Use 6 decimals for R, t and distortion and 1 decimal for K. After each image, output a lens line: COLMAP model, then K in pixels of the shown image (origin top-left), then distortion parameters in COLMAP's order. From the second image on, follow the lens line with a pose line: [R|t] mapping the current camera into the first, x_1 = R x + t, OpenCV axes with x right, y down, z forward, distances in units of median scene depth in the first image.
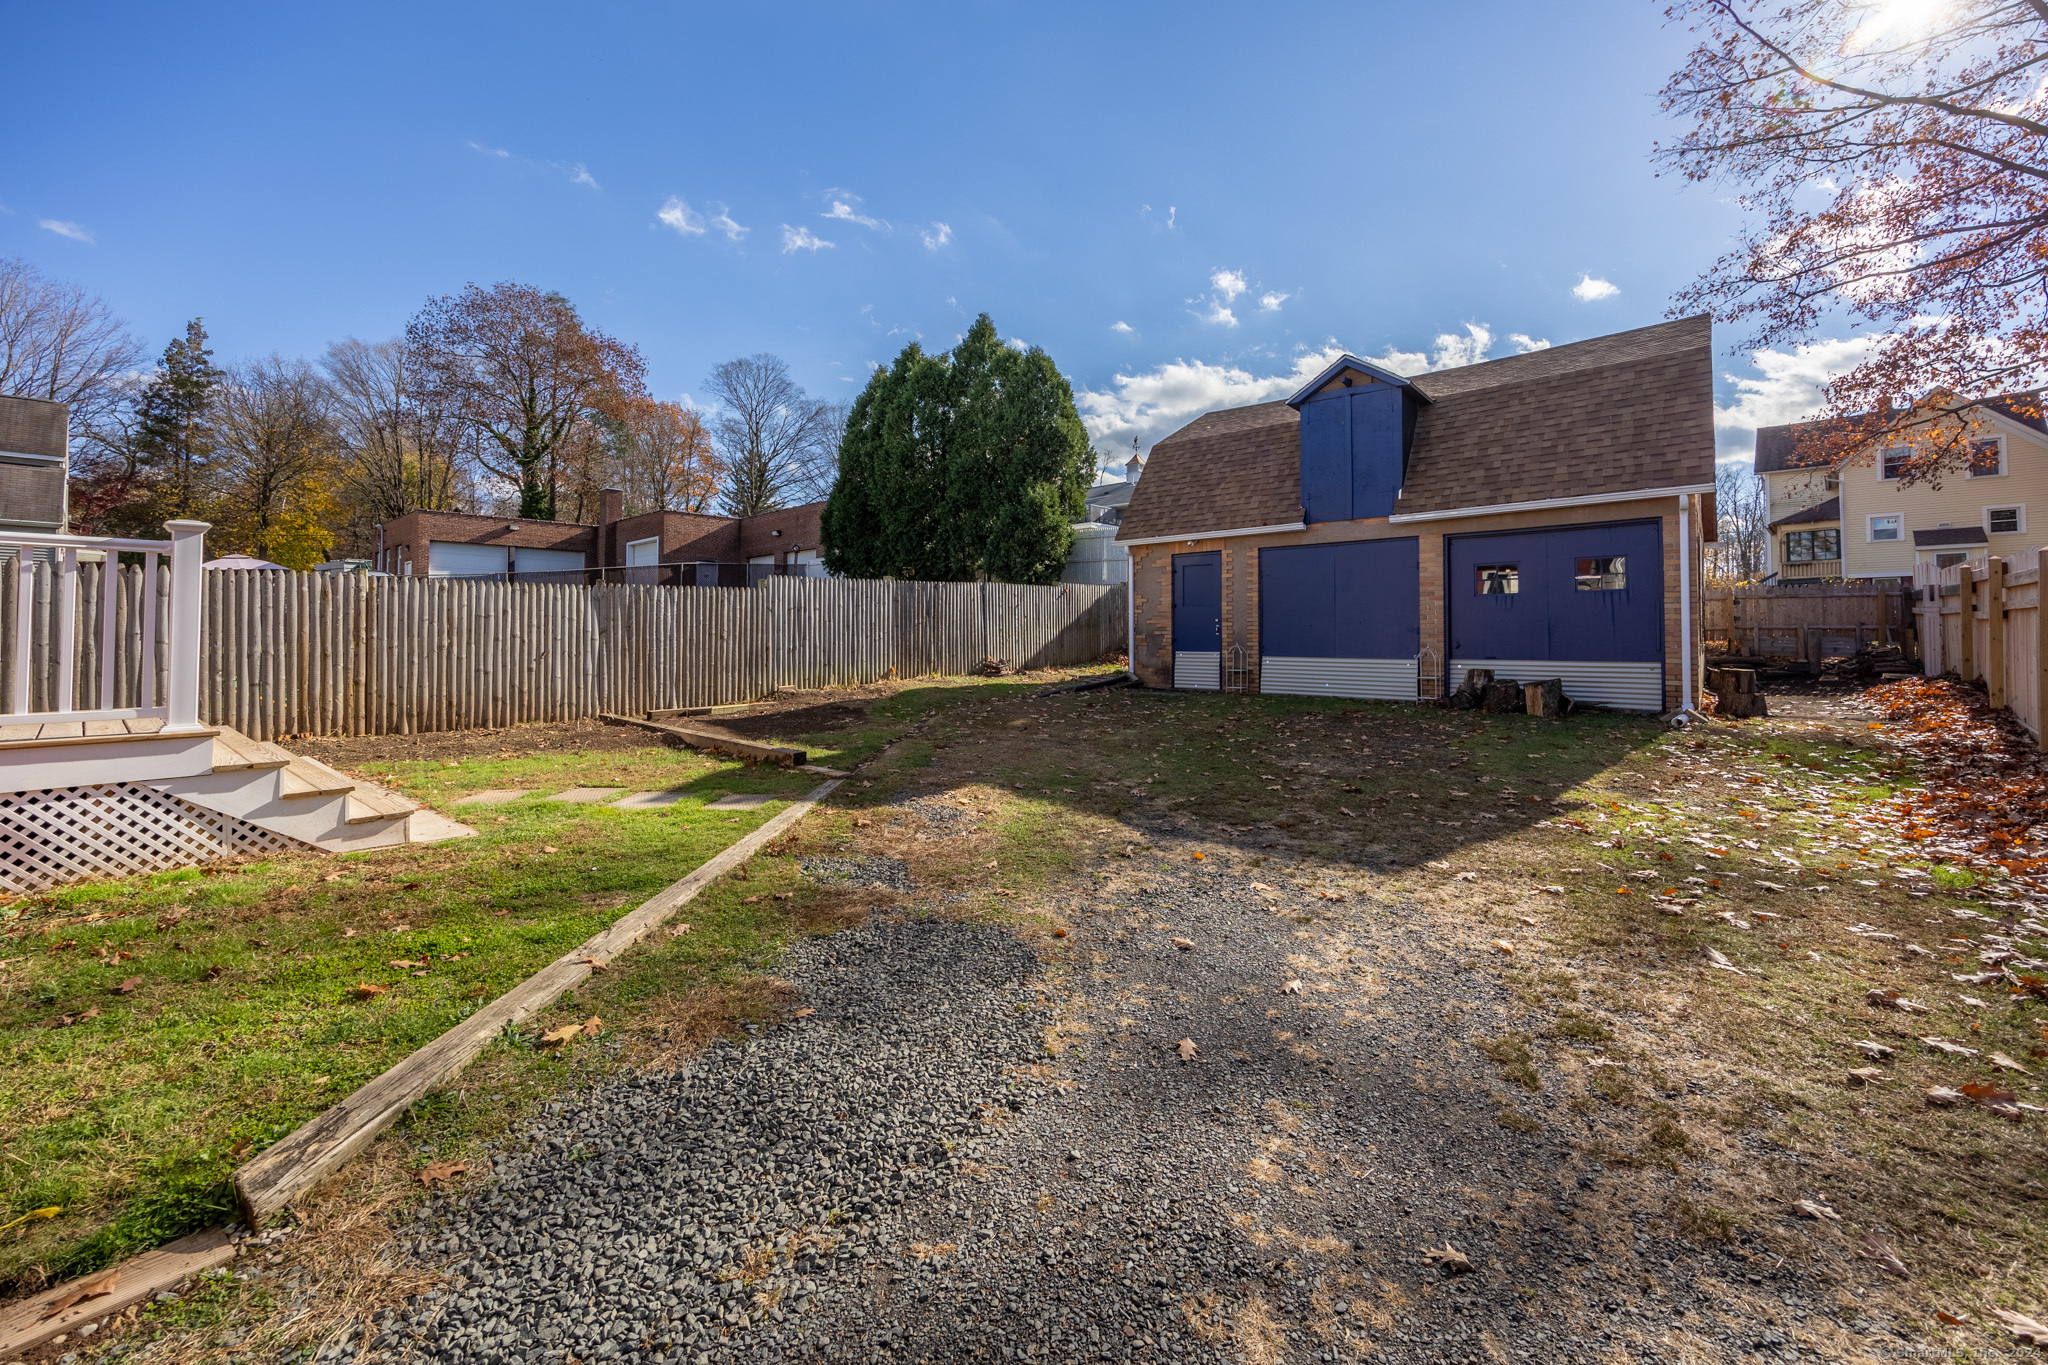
lens RADIAL K [[779.2, 0, 1022.7], [0, 779.2, 611.6], [0, 0, 1]] dist [-0.000774, 0.000026]
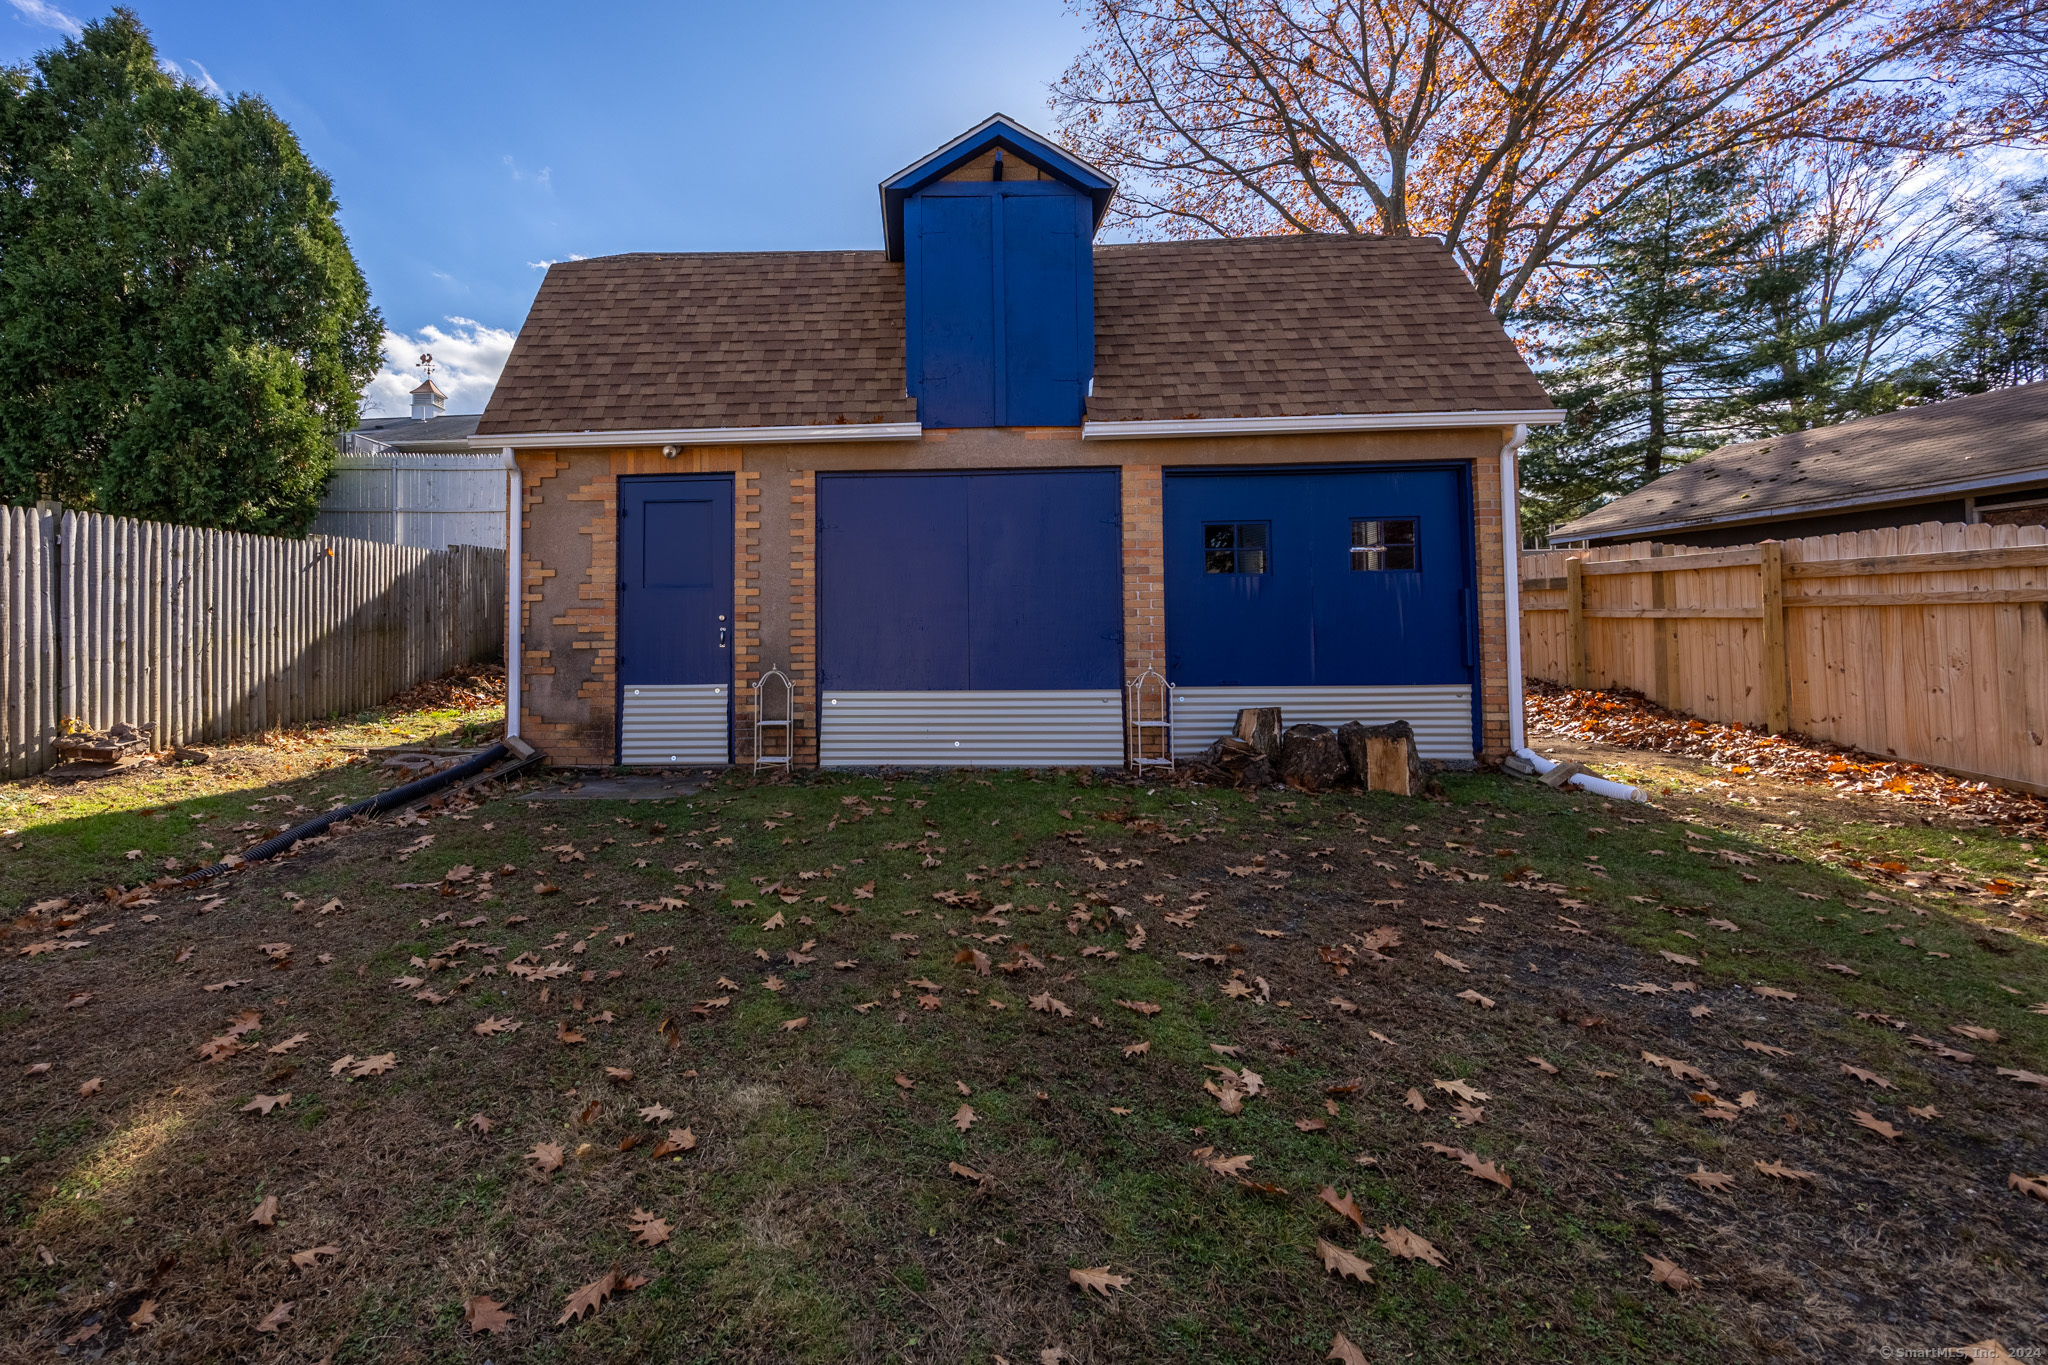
lens RADIAL K [[820.5, 0, 874.7], [0, 820.5, 599.5], [0, 0, 1]] dist [-0.002449, -0.000021]
pose [[0.779936, 0.018831, 0.625576, 0.007623], [-0.008810, 0.999779, -0.019111, 0.008208], [-0.625797, 0.009394, 0.779929, 0.523744]]
